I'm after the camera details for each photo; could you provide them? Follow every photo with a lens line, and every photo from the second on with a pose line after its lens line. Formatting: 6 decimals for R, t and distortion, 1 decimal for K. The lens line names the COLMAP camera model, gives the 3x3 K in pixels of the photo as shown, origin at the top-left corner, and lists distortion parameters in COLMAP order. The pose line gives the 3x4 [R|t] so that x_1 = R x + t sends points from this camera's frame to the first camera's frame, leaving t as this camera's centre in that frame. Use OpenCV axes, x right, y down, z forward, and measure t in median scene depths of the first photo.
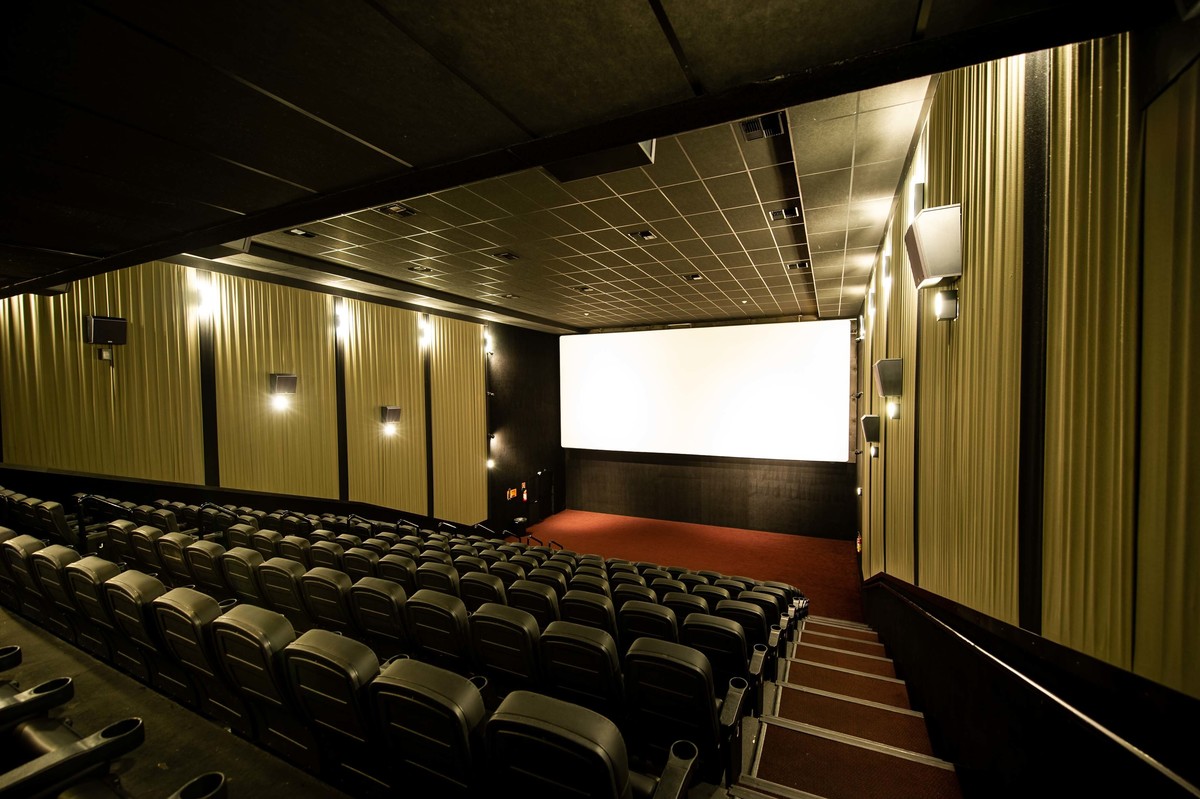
lens RADIAL K [[486.0, 0, 600.0], [0, 486.0, 399.5], [0, 0, 1]] dist [-0.000894, -0.000175]
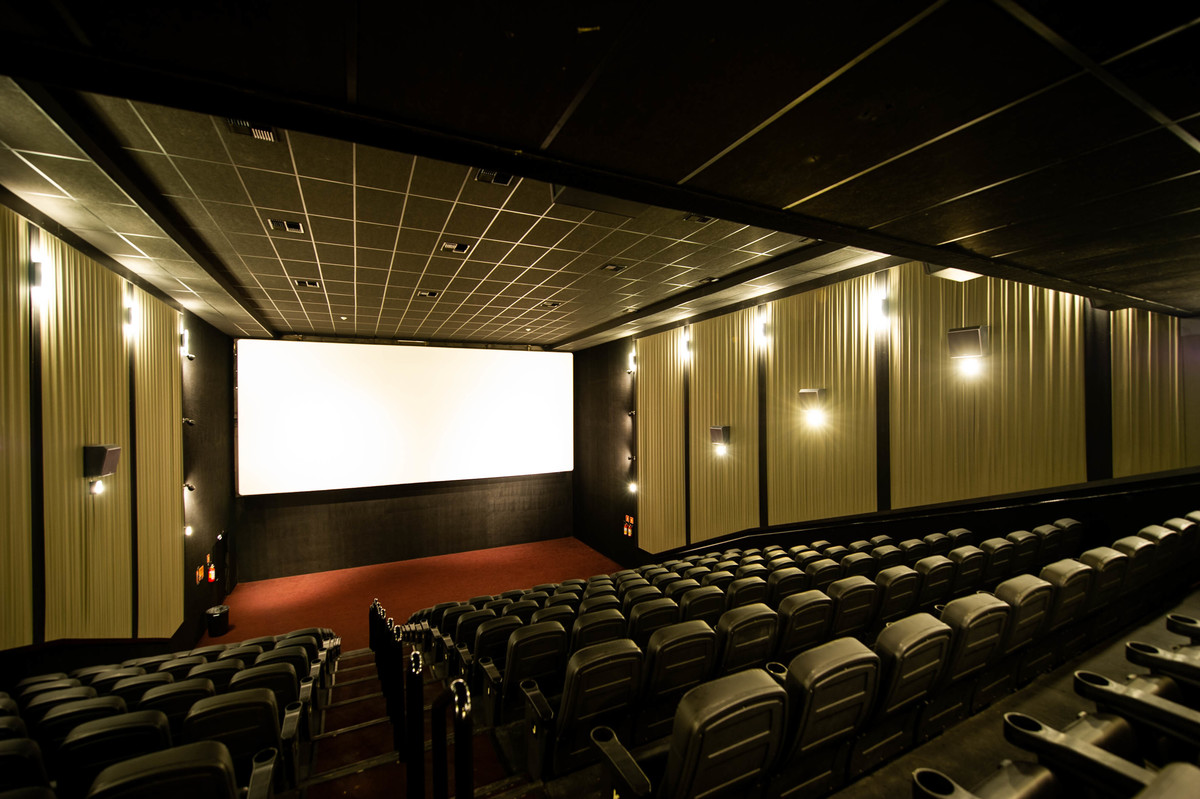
lens RADIAL K [[488.6, 0, 600.0], [0, 488.6, 399.5], [0, 0, 1]] dist [-0.031509, -0.000334]
pose [[0.606487, 0.012372, 0.794997, -0.368457], [0.028947, 0.998872, -0.037628, -0.000663], [-0.794566, 0.045833, 0.605445, 0.174827]]
